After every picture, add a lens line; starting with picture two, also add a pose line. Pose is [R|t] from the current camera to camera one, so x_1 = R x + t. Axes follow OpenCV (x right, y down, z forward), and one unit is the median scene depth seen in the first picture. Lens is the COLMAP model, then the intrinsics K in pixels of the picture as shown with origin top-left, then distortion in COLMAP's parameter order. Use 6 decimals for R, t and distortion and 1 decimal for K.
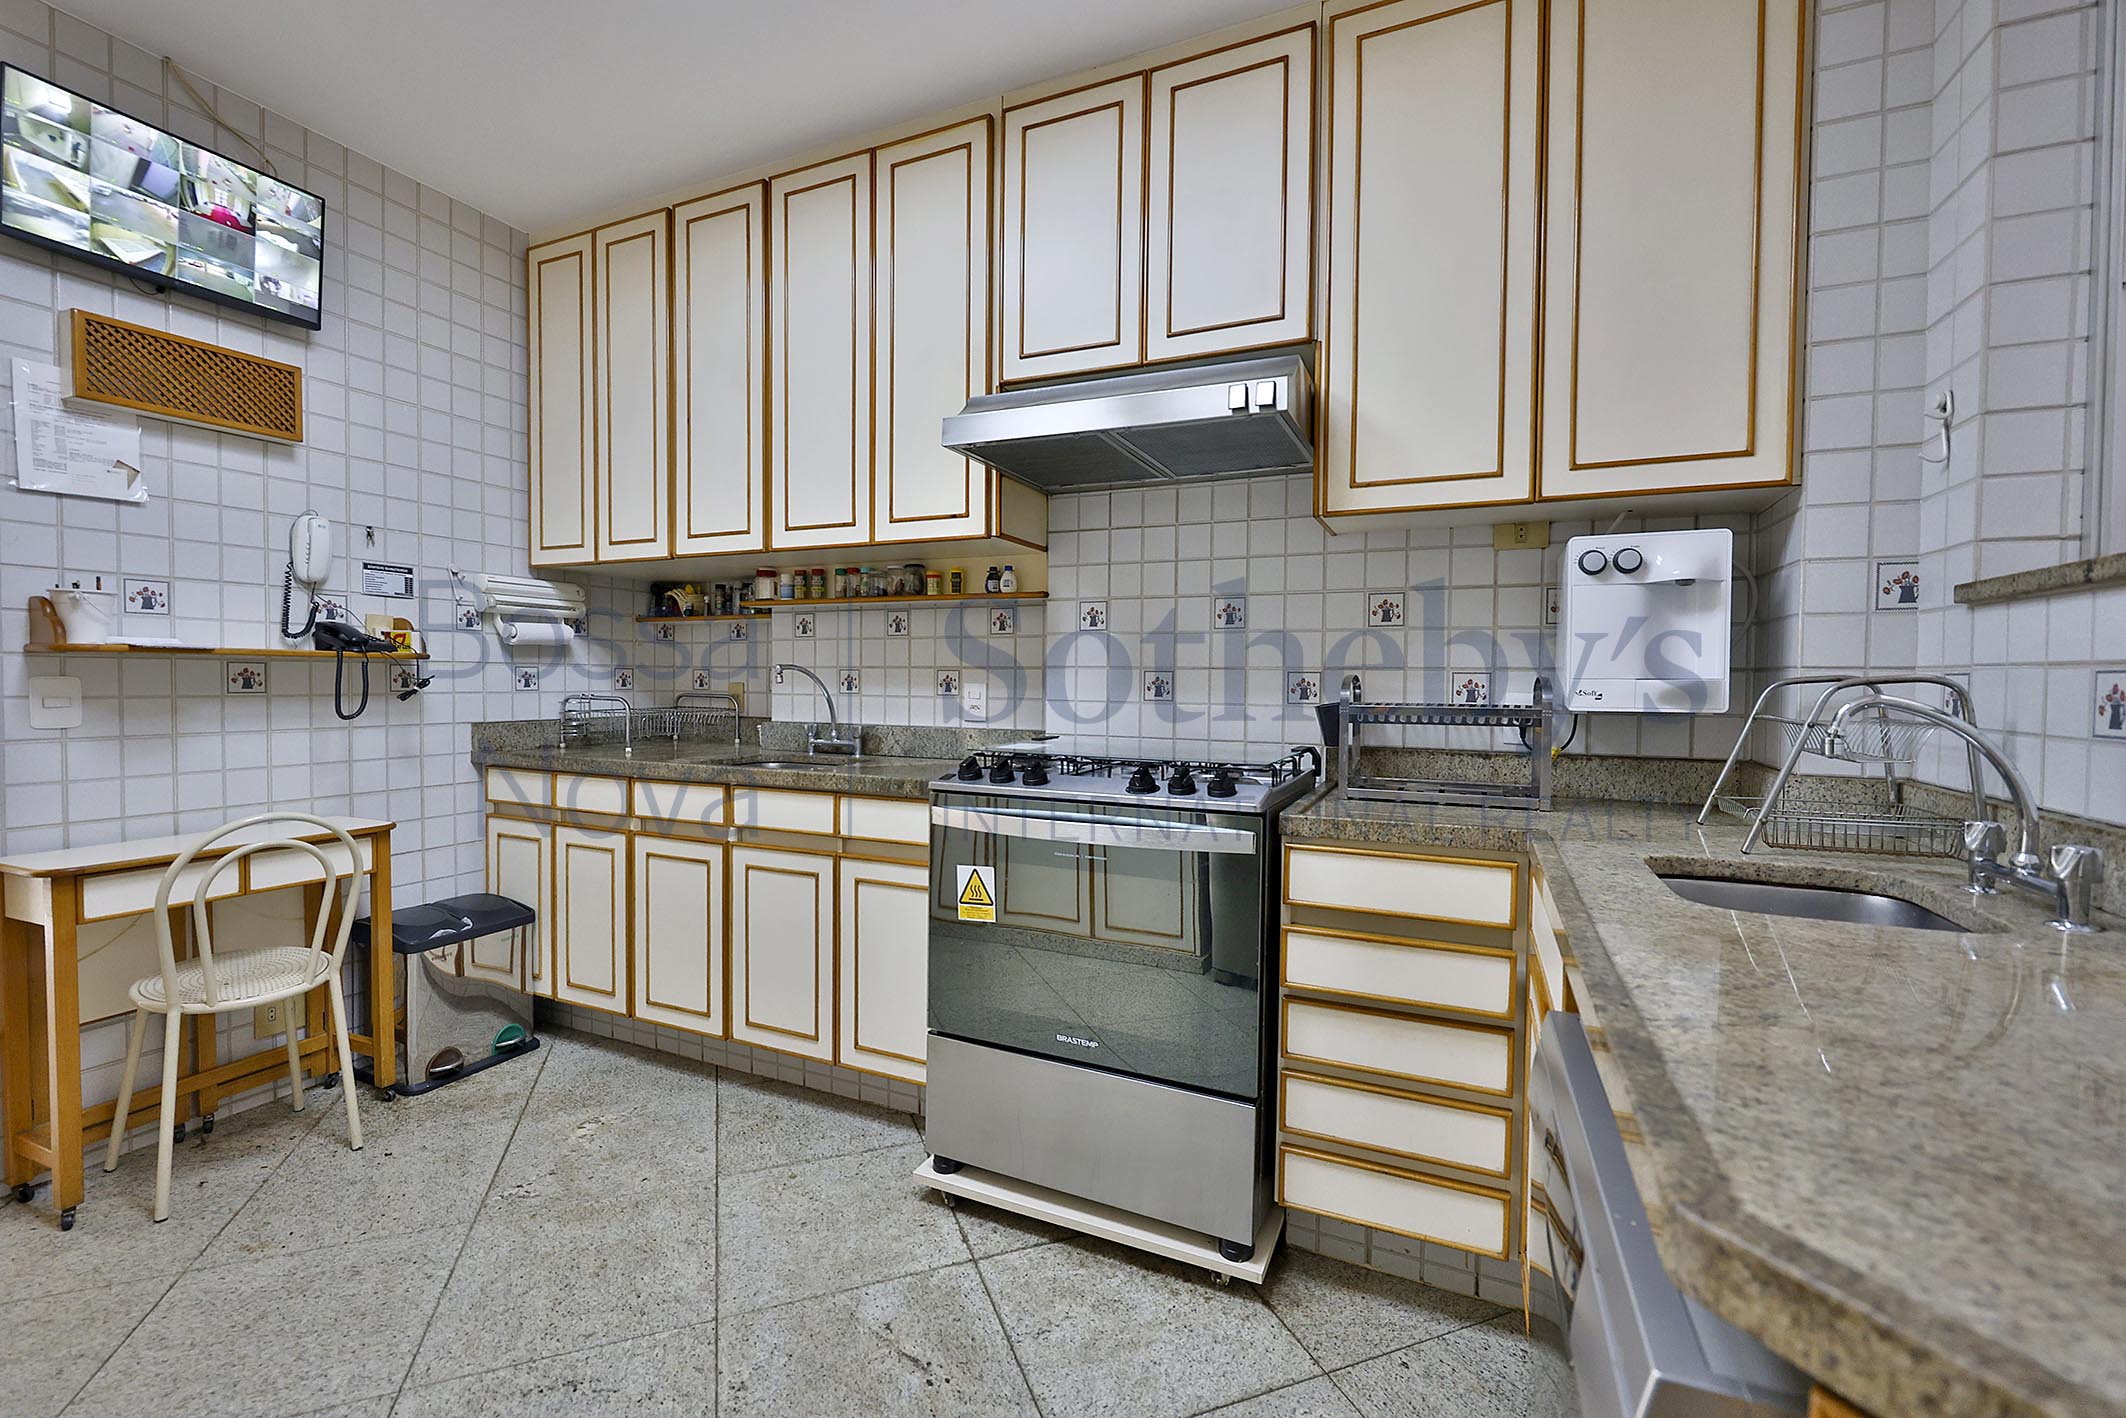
lens RADIAL K [[903.2, 0, 1054.9], [0, 903.2, 705.4], [0, 0, 1]] dist [-0.003320, -0.000890]
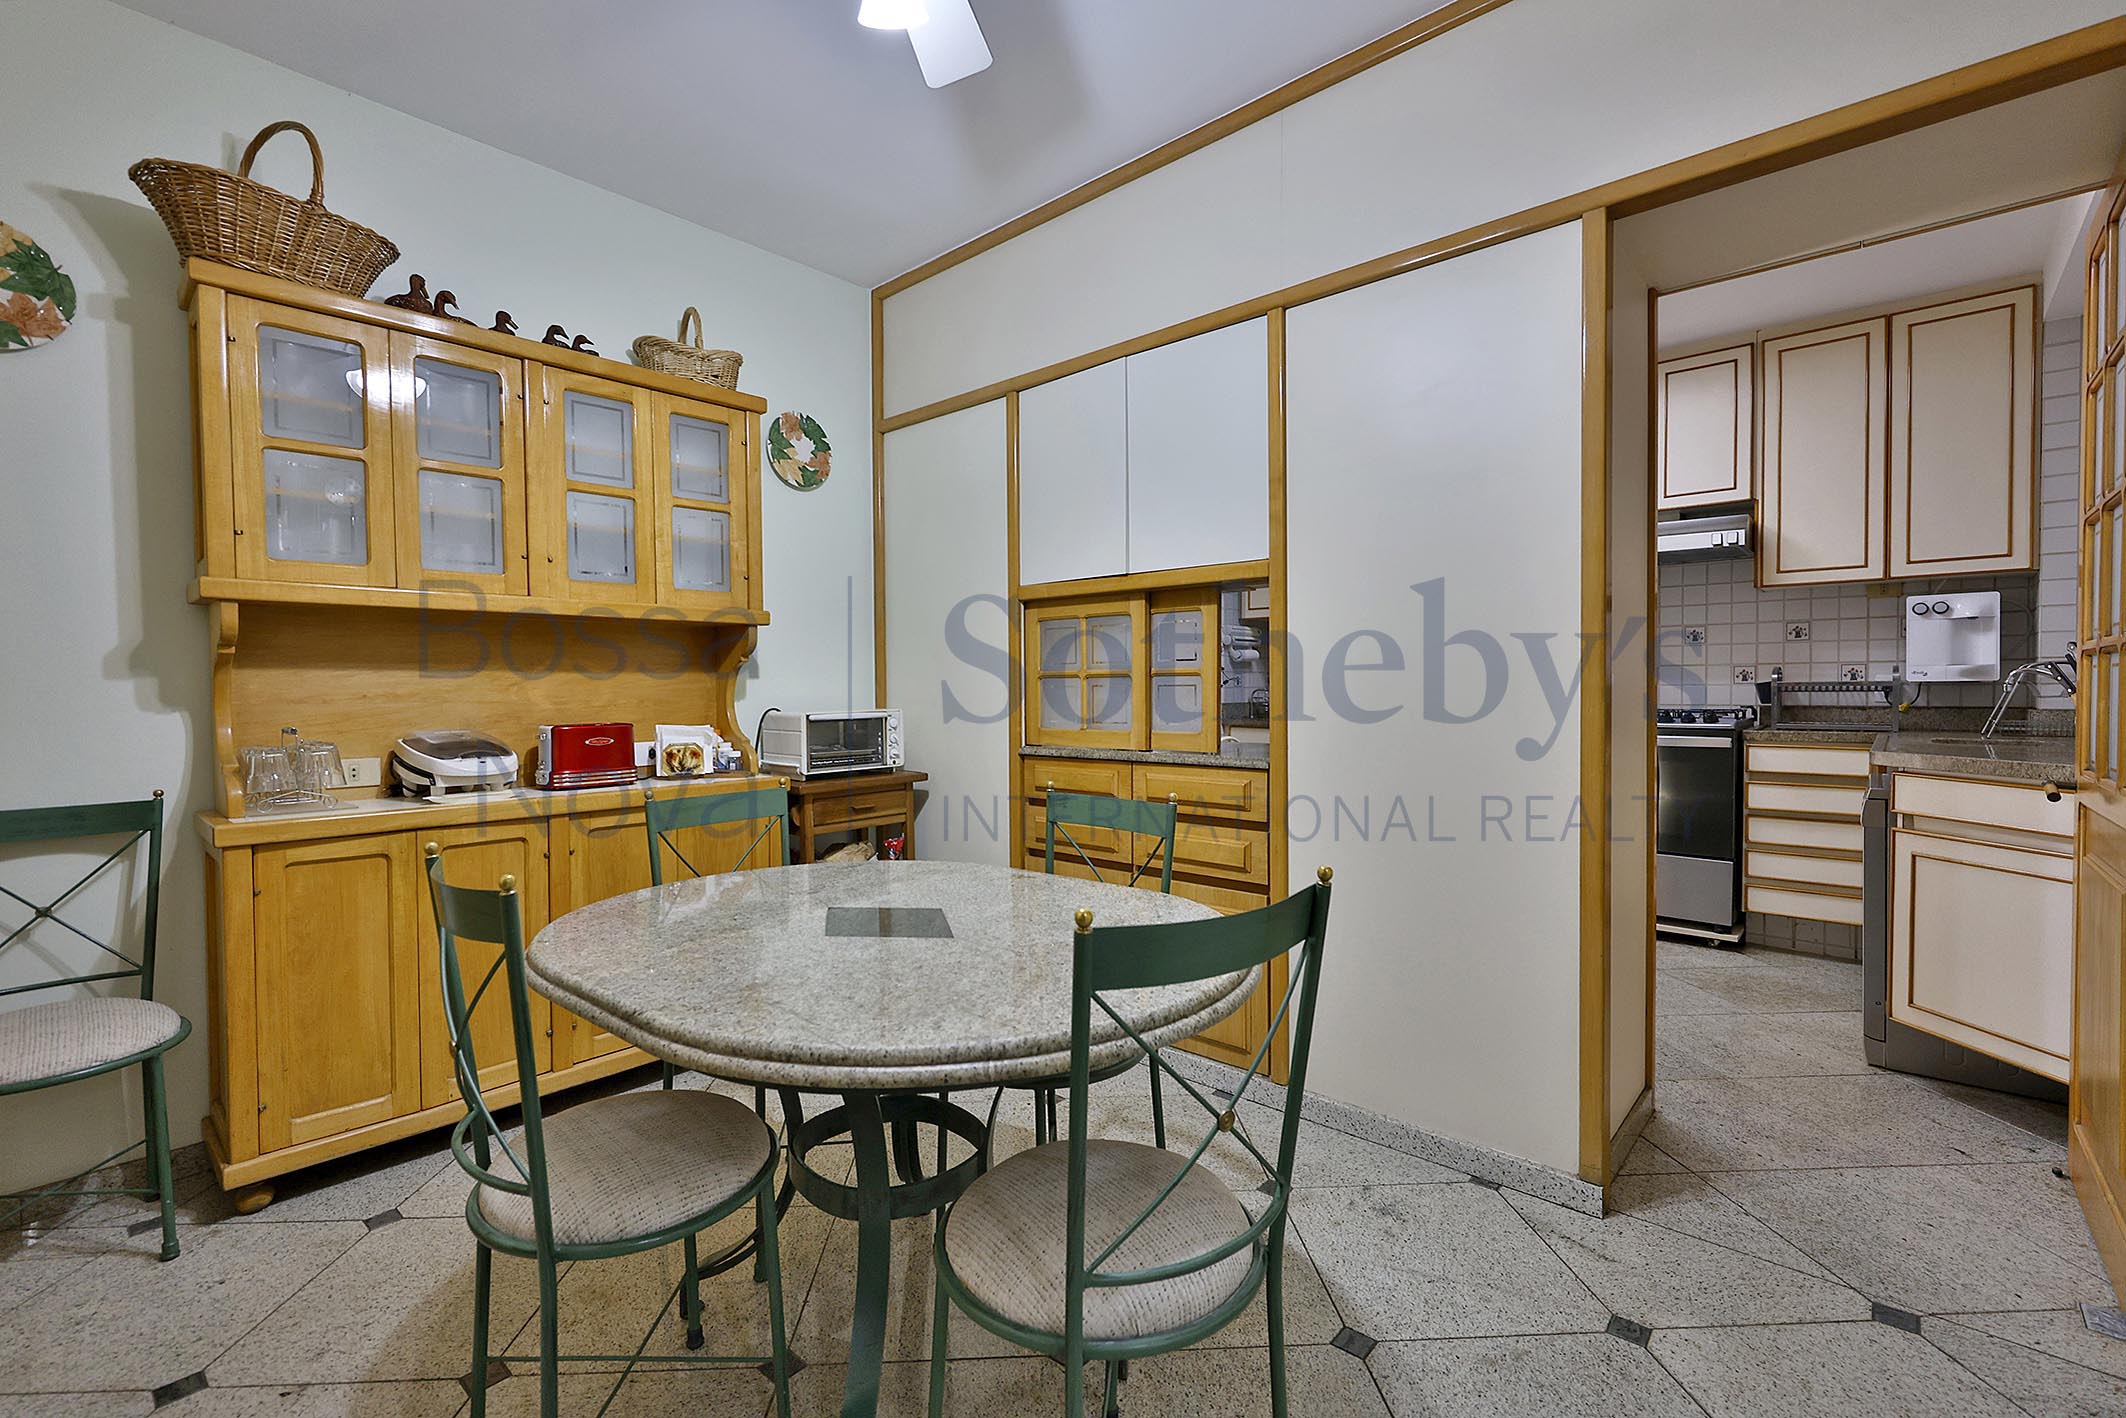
lens RADIAL K [[903.2, 0, 1062.7], [0, 903.2, 704.6], [0, 0, 1]] dist [-0.003320, -0.000890]
pose [[0.950710, -0.008439, -0.309968, -0.564451], [0.004970, 0.999916, -0.011978, 0.067063], [0.310043, 0.009847, 0.950672, -1.395274]]
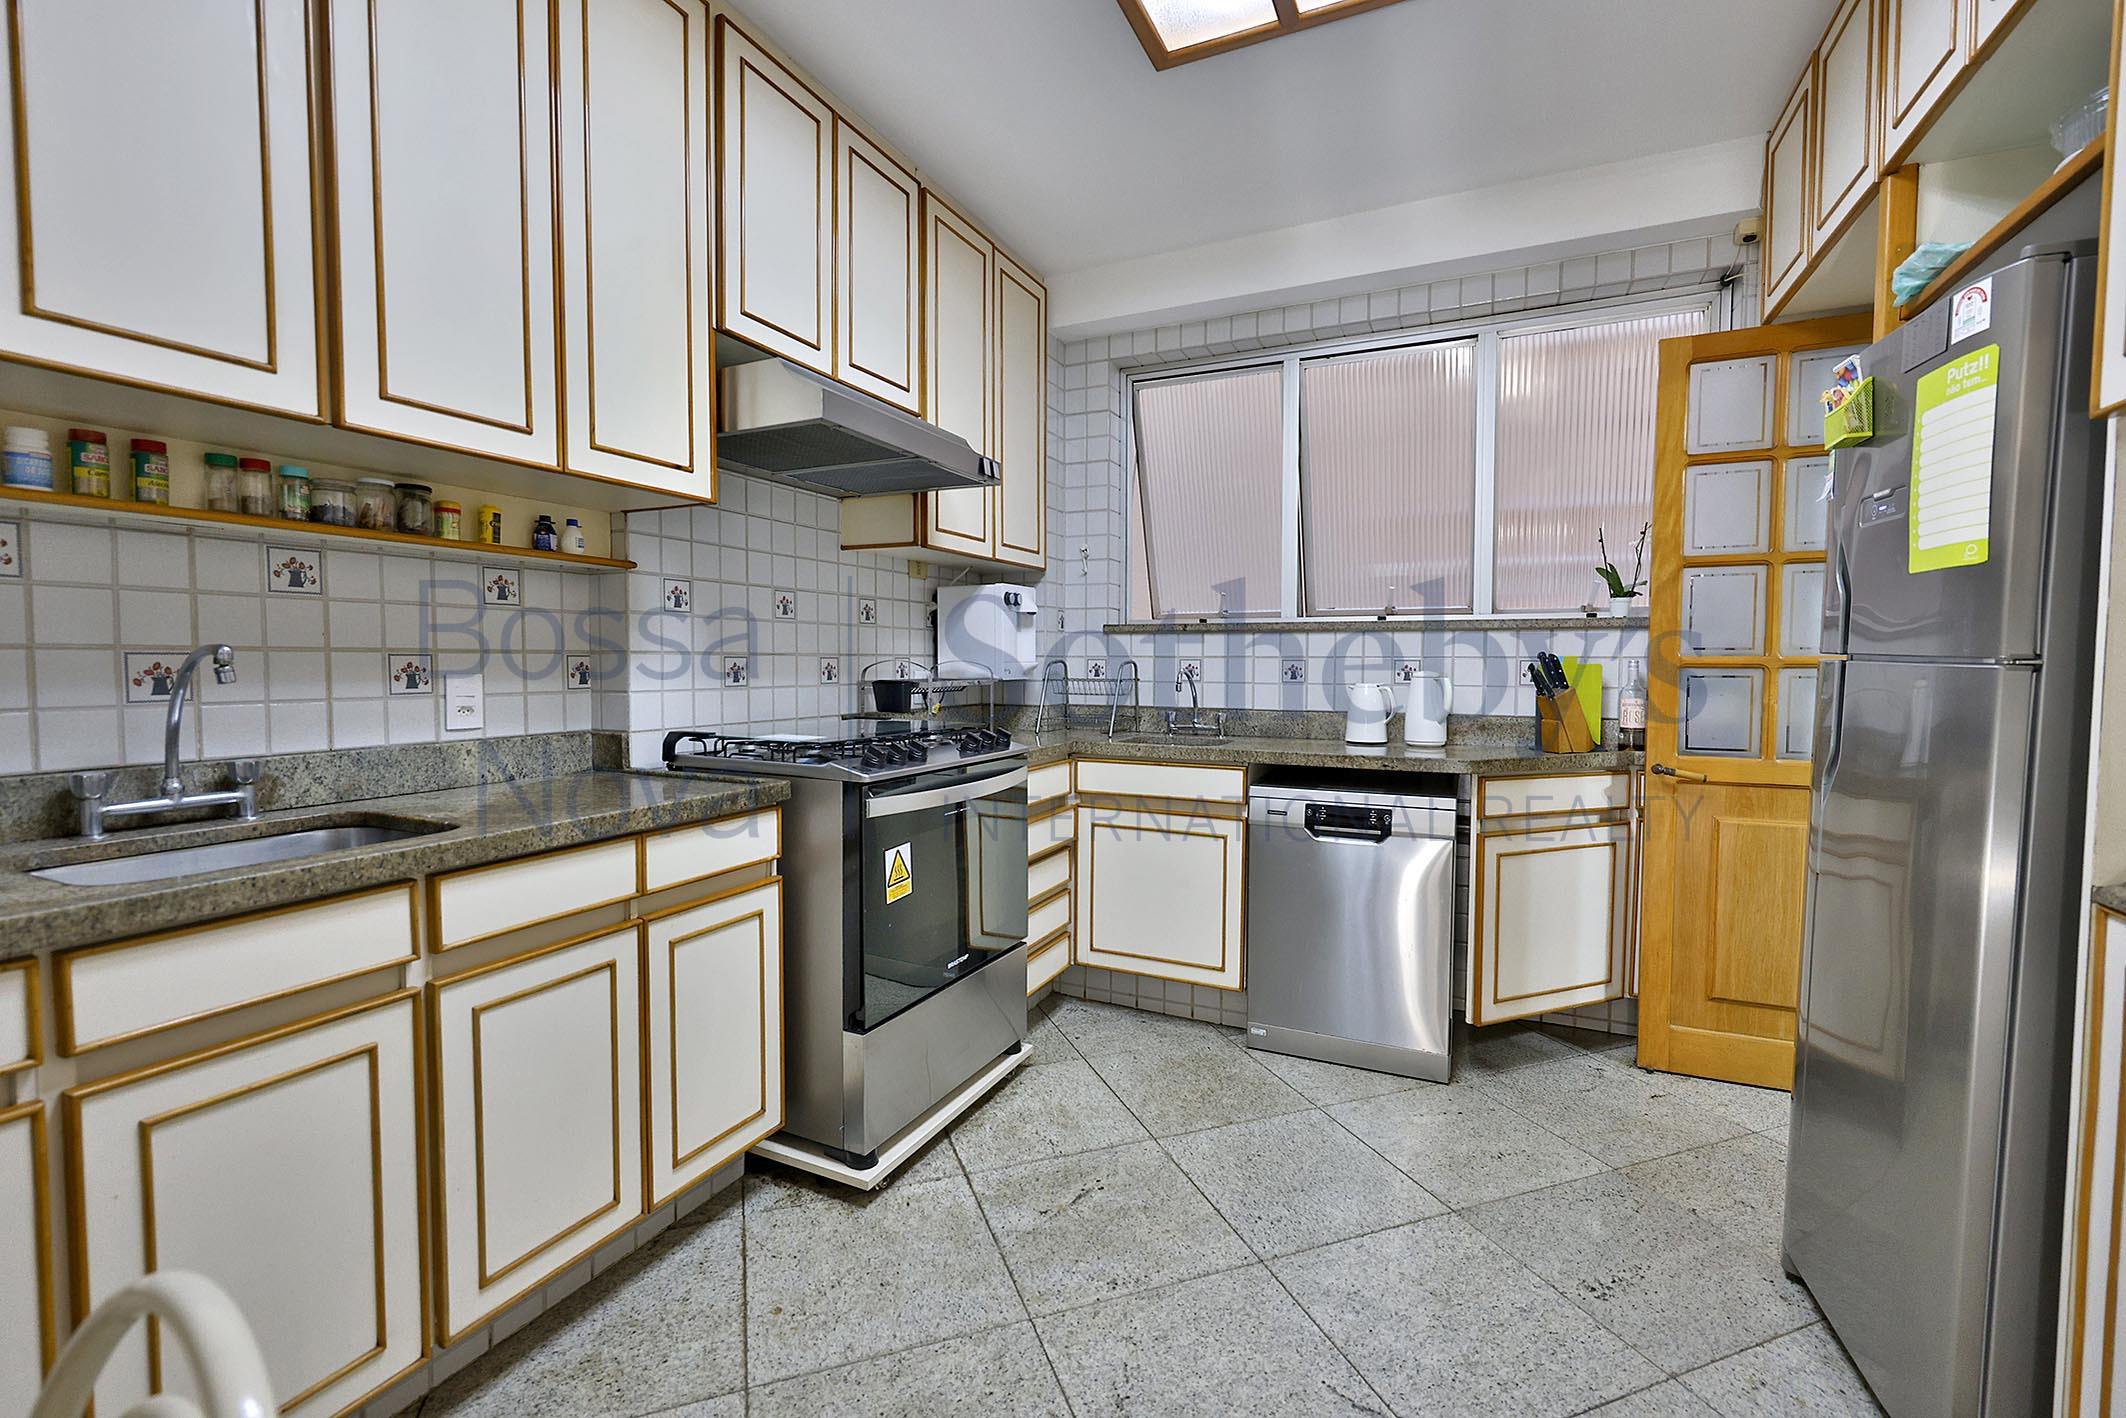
lens RADIAL K [[903.2, 0, 1063.1], [0, 903.2, 703.6], [0, 0, 1]] dist [-0.003320, -0.000890]
pose [[0.003073, -0.056504, 0.998398, -1.126193], [0.025482, 0.998083, 0.056408, -0.042630], [-0.999671, 0.025268, 0.004507, 0.798911]]
